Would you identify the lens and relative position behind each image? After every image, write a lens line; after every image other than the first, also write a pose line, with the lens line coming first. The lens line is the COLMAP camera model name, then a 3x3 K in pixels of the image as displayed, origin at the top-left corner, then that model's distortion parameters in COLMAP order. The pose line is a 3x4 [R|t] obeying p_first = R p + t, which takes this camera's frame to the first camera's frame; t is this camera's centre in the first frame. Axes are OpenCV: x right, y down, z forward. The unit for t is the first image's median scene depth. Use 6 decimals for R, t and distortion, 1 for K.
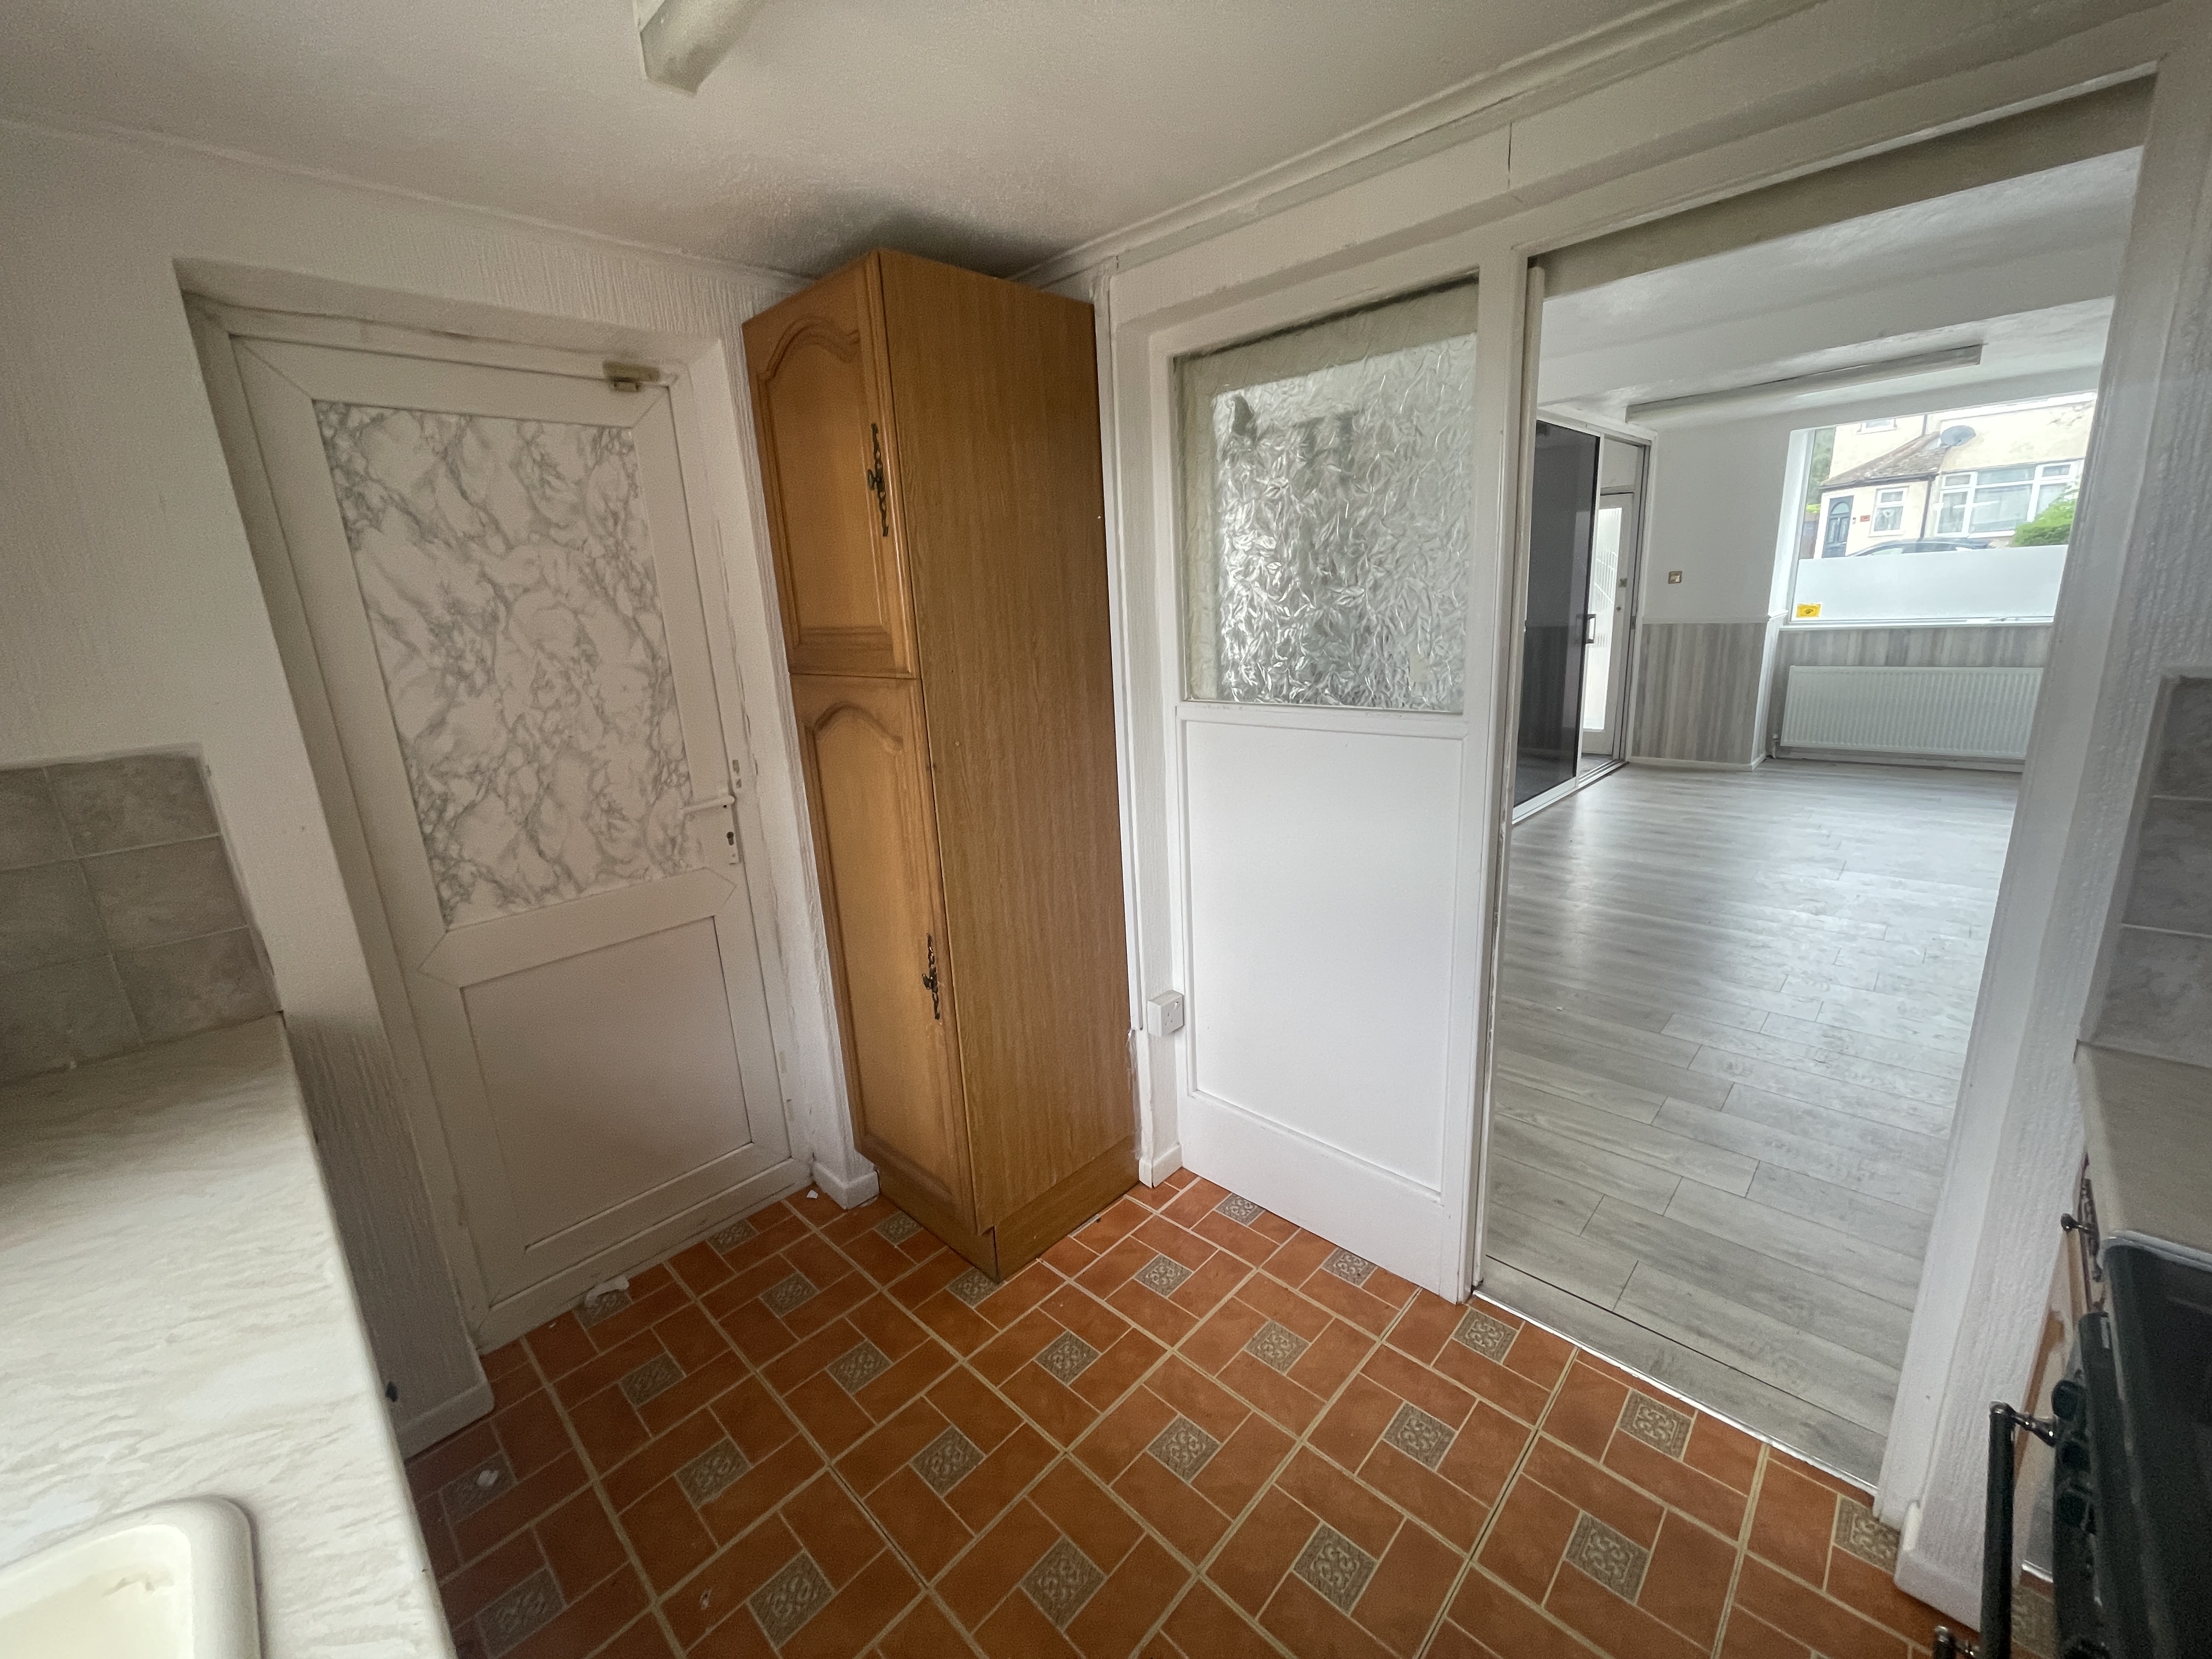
lens RADIAL K [[888.7, 0, 1102.2], [0, 888.7, 823.9], [0, 0, 1]] dist [0.001950, 0.000244]
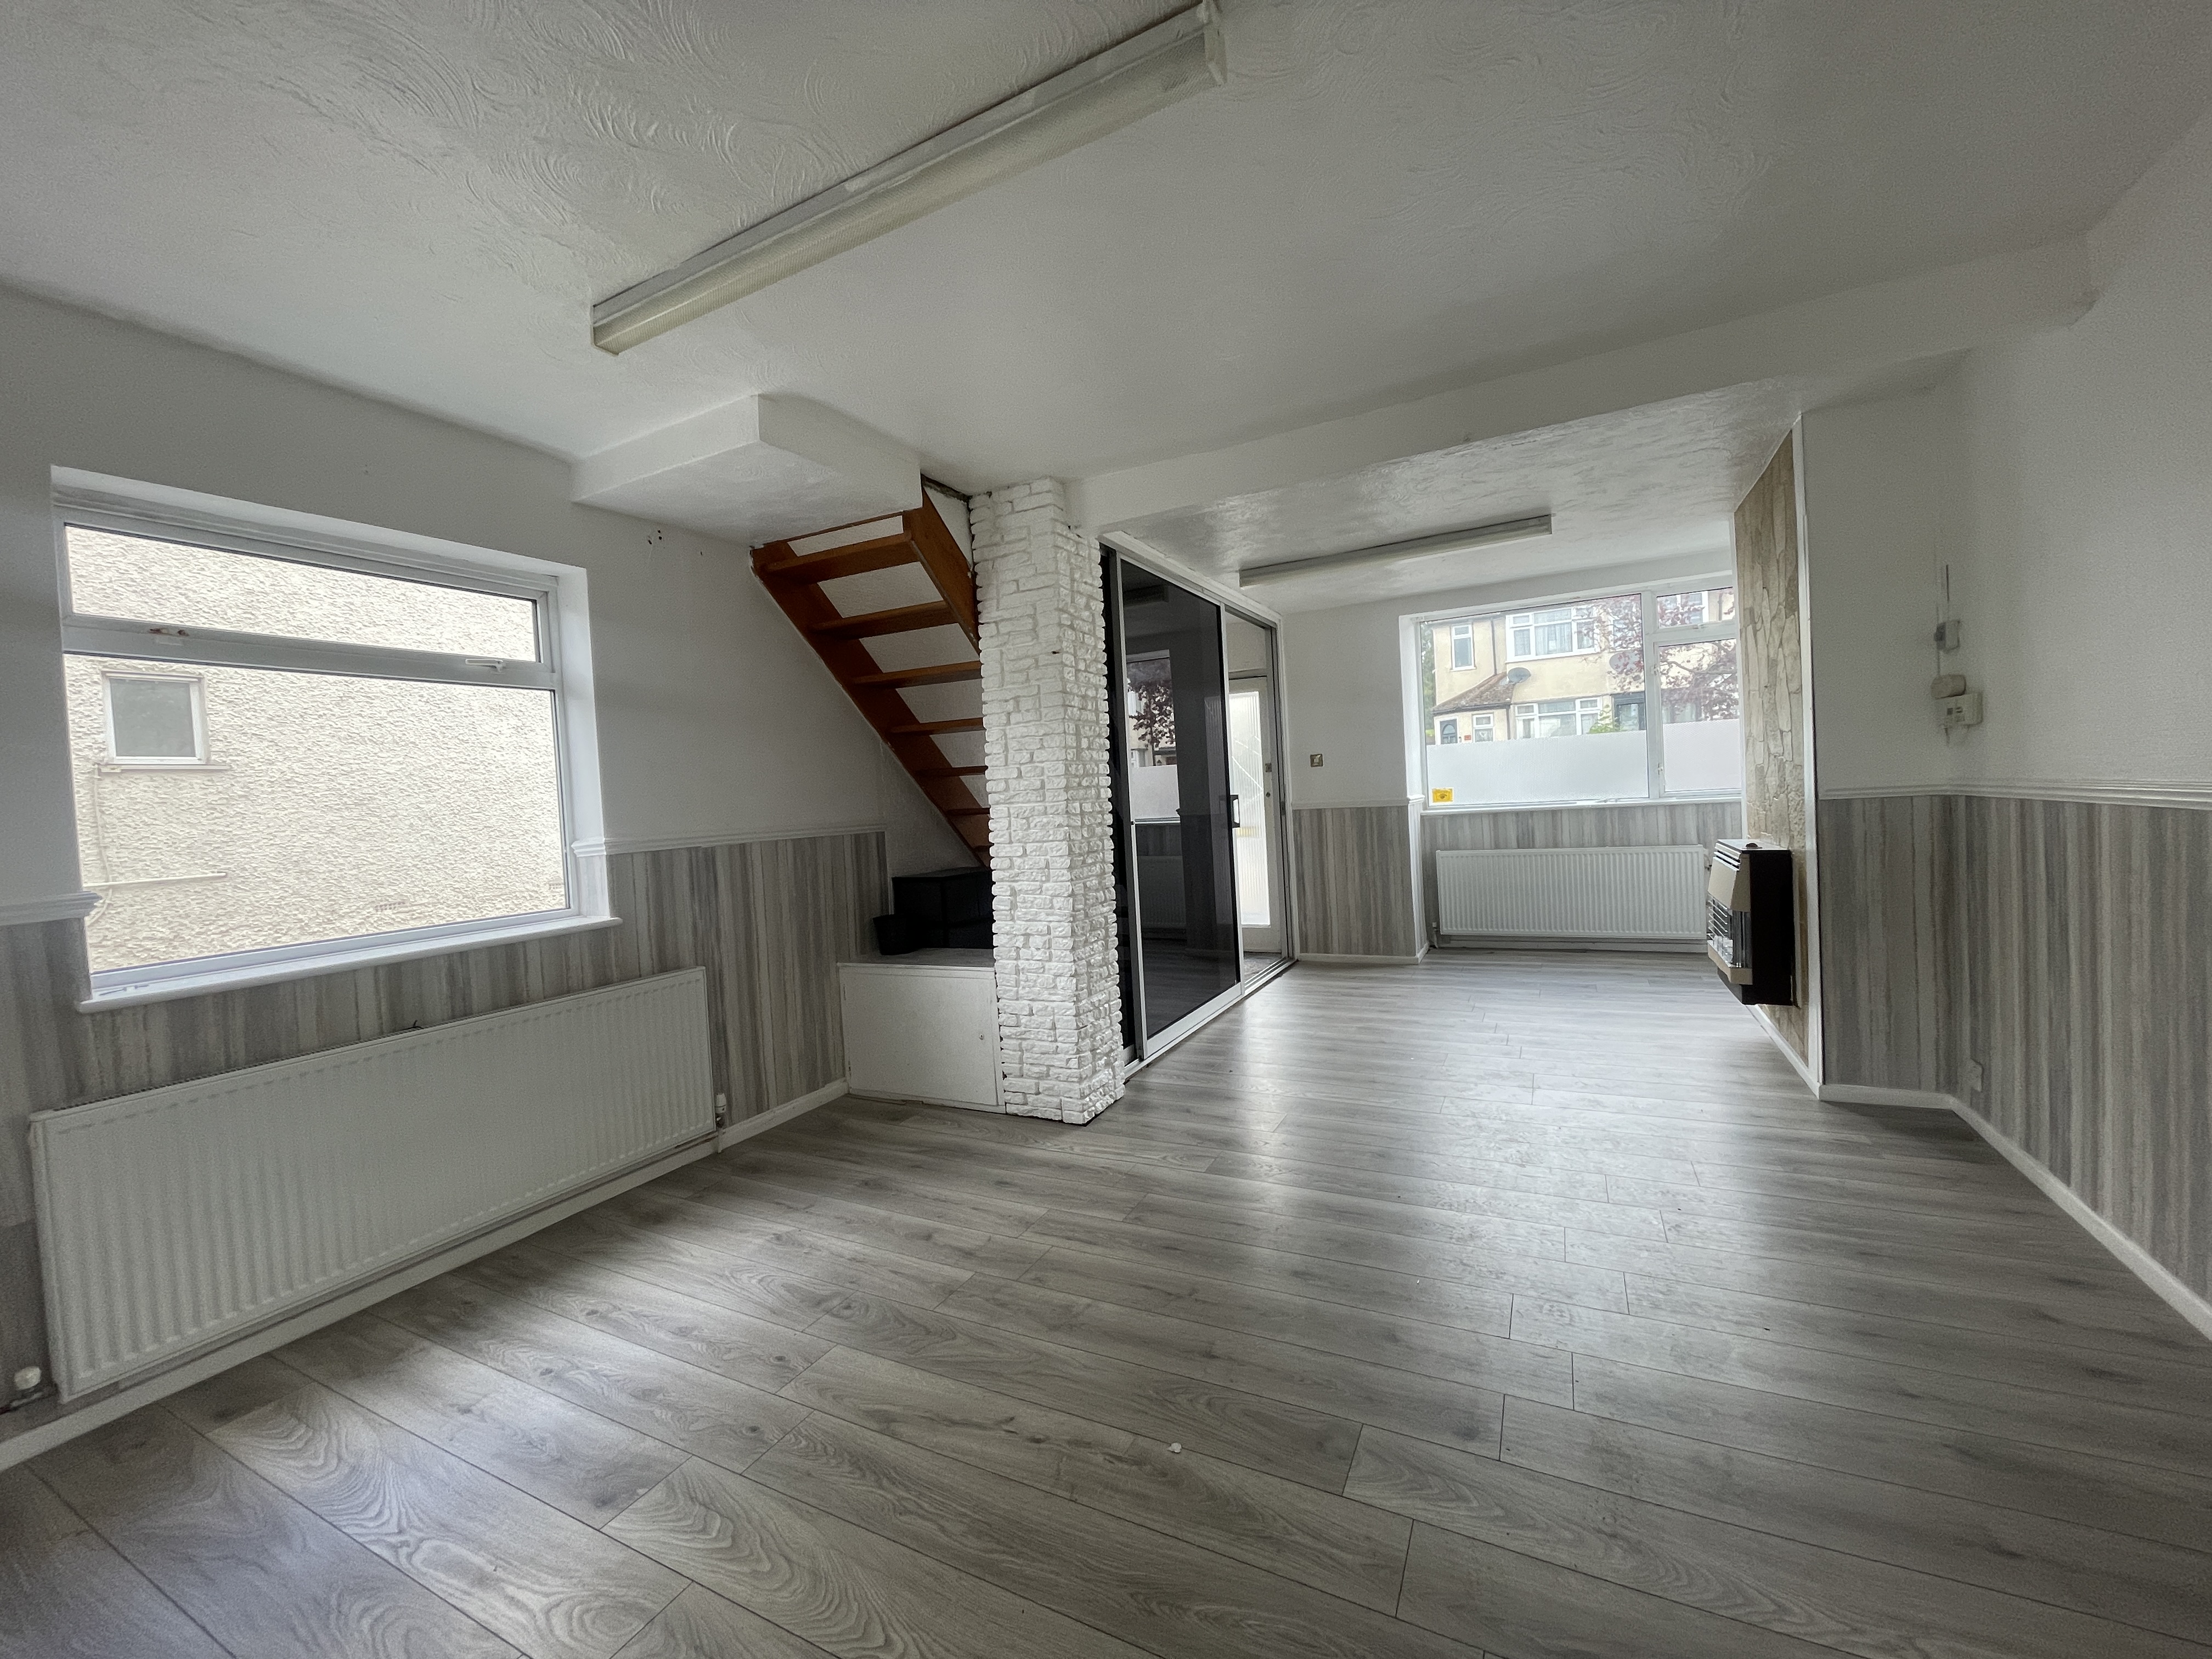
lens RADIAL K [[888.7, 0, 1097.6], [0, 888.7, 824.6], [0, 0, 1]] dist [0.001950, 0.000244]
pose [[0.958111, -0.011082, 0.286184, 0.158800], [0.076785, 0.972607, -0.219406, -0.023629], [-0.275913, 0.232190, 0.932716, 0.212079]]
